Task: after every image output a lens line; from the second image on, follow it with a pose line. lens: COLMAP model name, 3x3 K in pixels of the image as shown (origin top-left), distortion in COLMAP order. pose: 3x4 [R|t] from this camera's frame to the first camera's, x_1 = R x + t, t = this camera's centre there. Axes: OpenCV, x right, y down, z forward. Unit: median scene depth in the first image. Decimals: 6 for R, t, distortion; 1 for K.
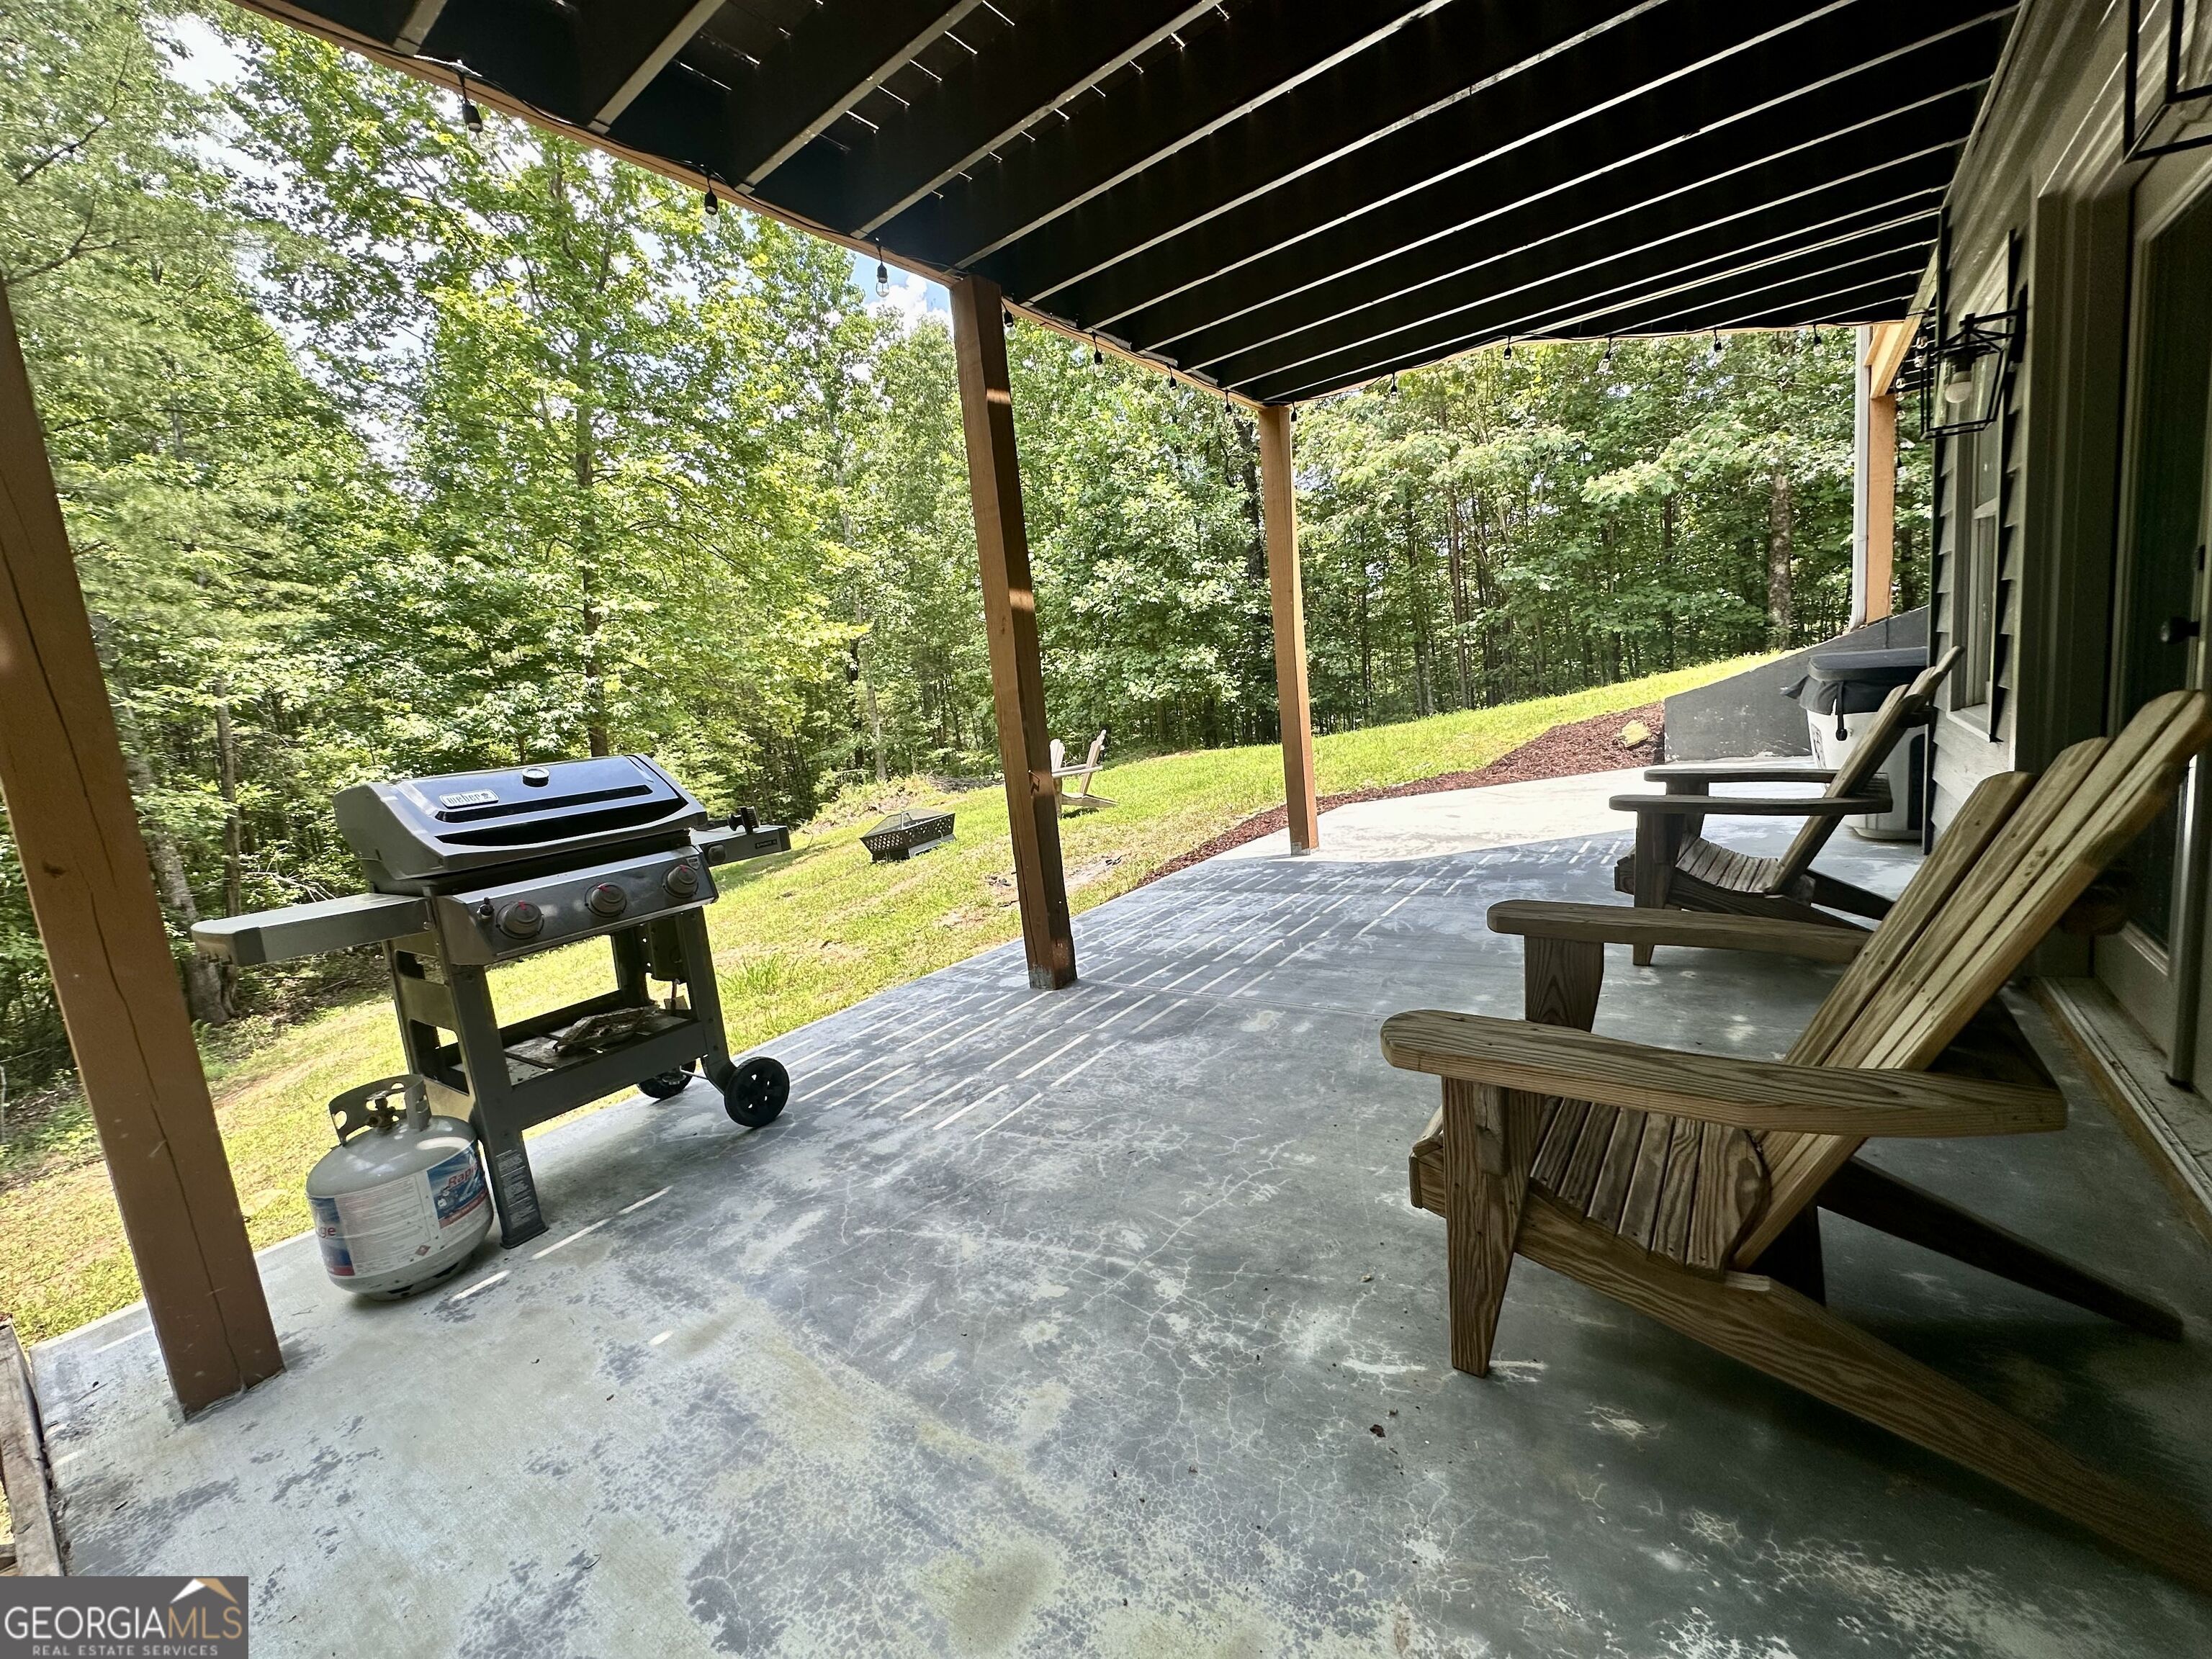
lens RADIAL K [[884.8, 0, 1103.2], [0, 884.8, 830.1], [0, 0, 1]] dist [-0.008329, 0.000148]
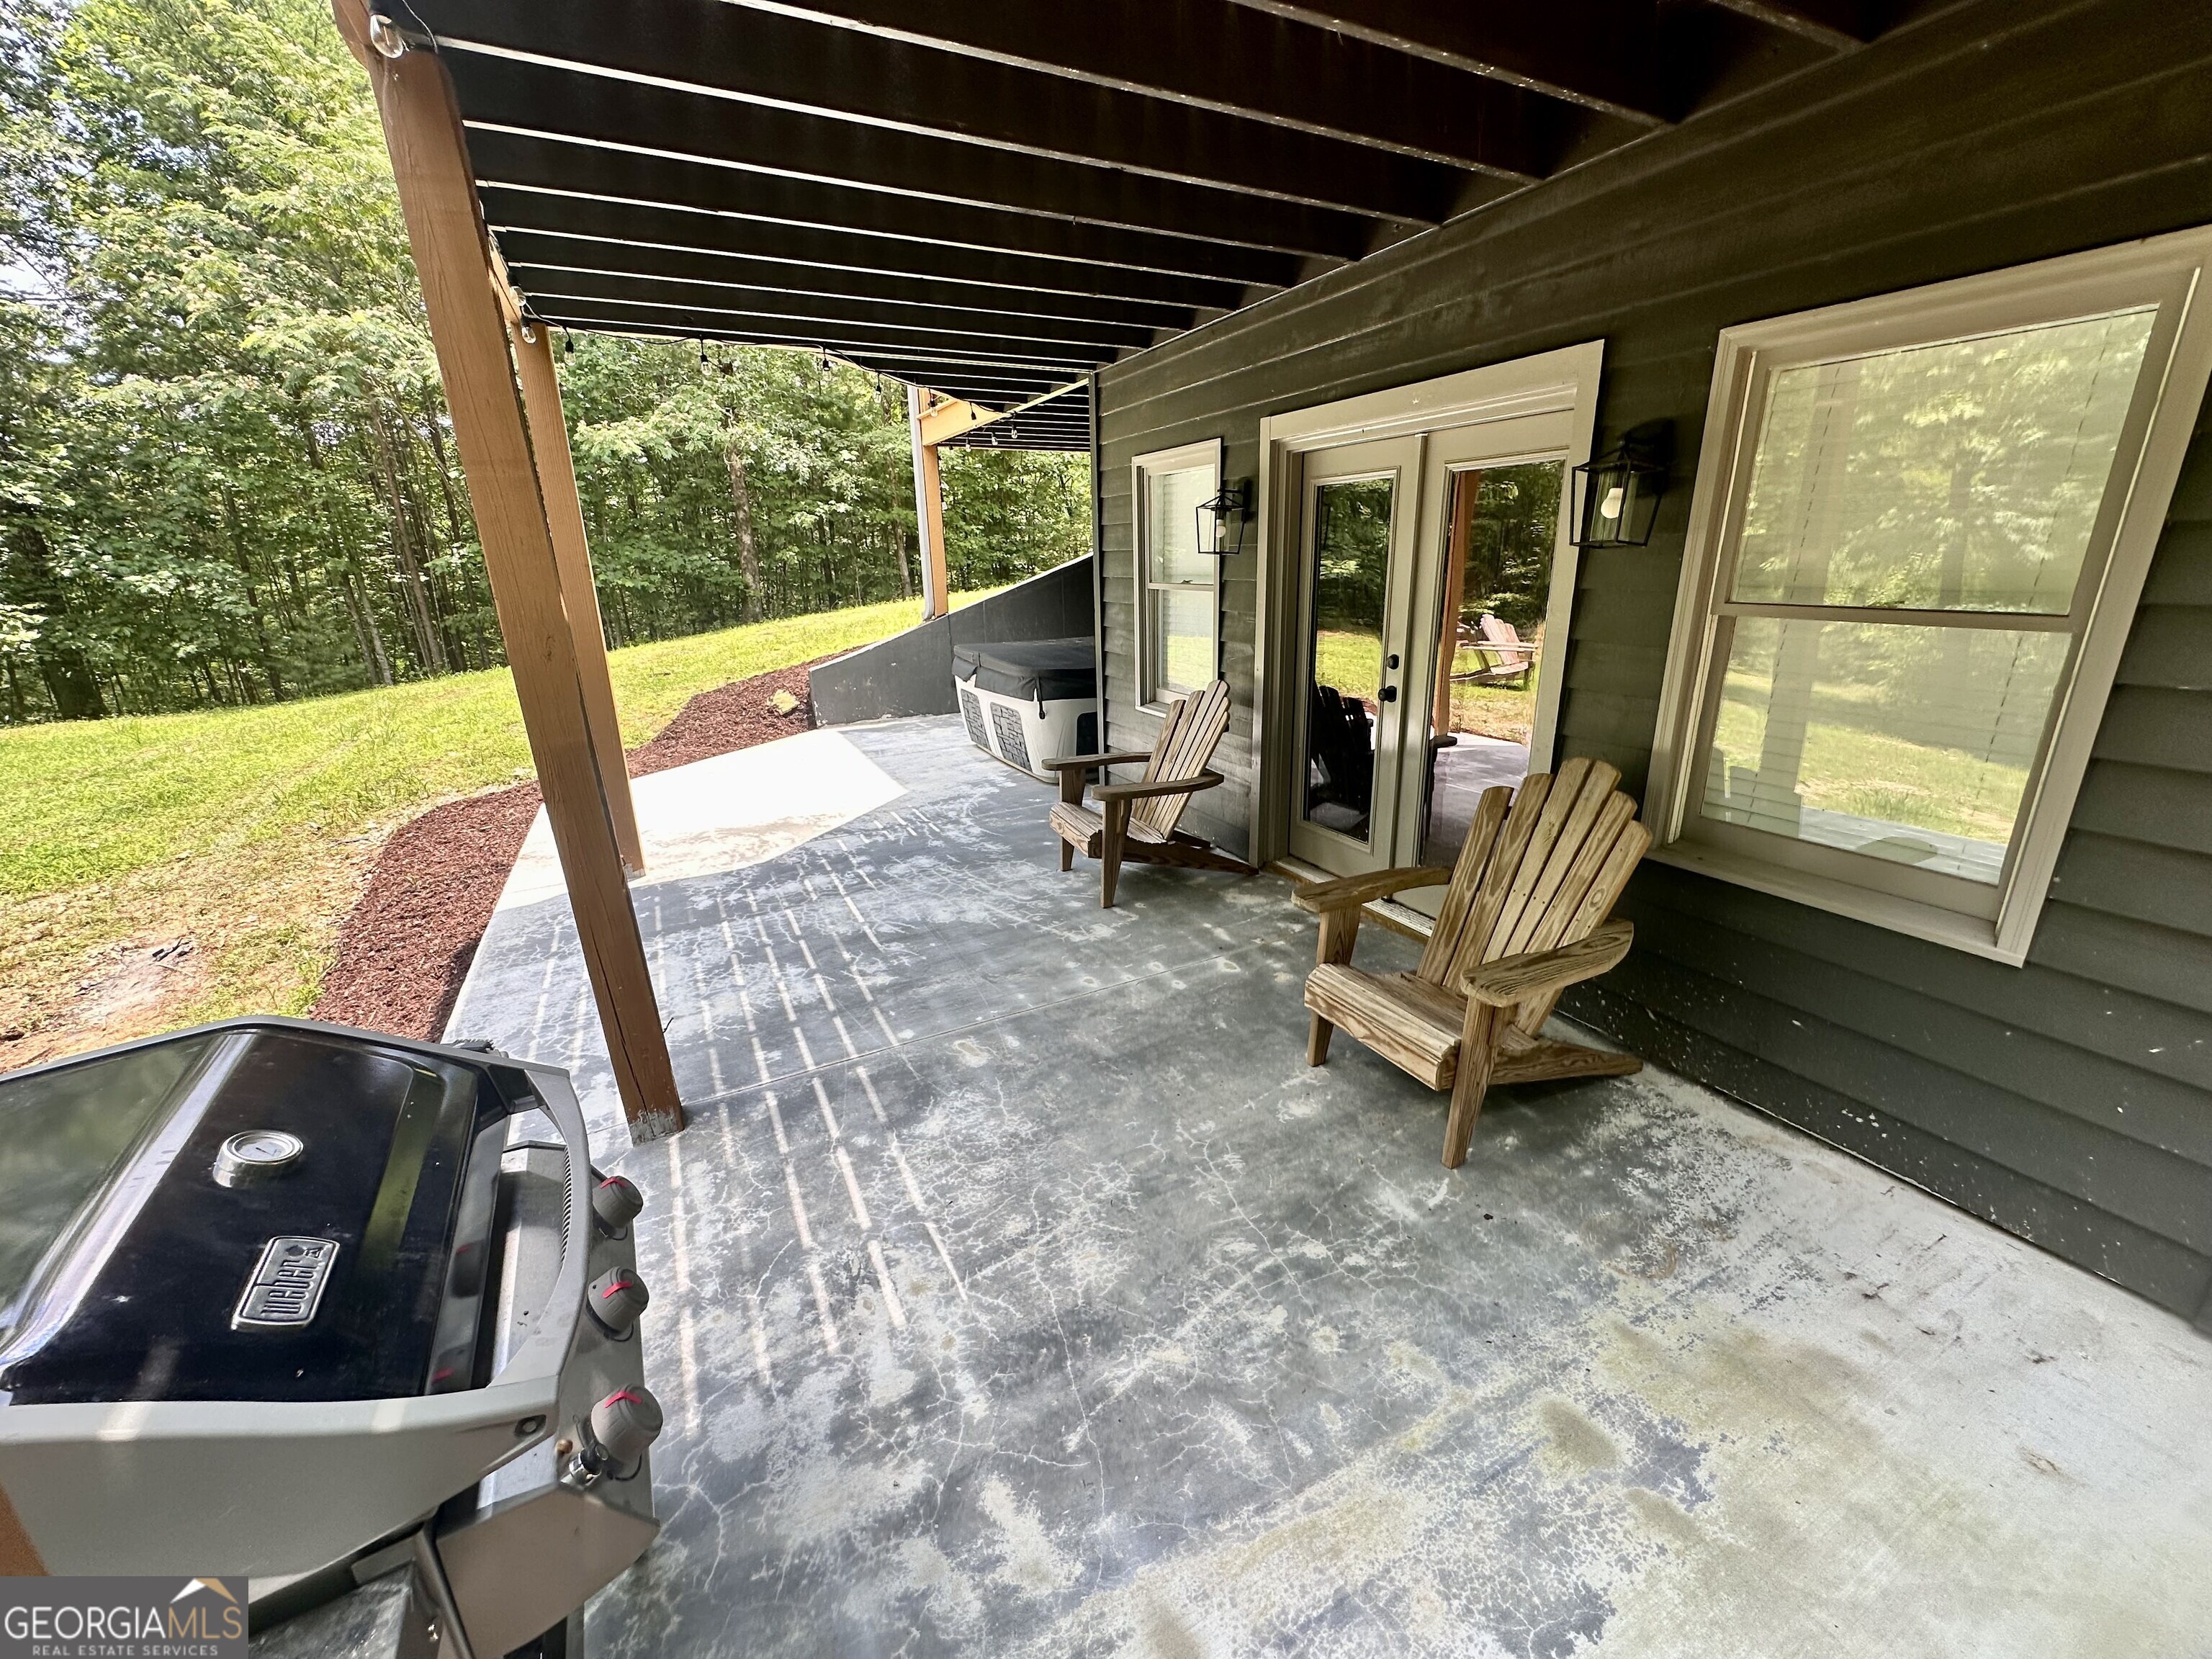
lens RADIAL K [[884.8, 0, 1099.2], [0, 884.8, 833.0], [0, 0, 1]] dist [-0.008329, 0.000148]
pose [[0.437976, -0.177367, 0.881316, -0.698771], [0.109196, 0.983581, 0.143682, -0.189624], [-0.892330, 0.033307, 0.450153, 0.440847]]
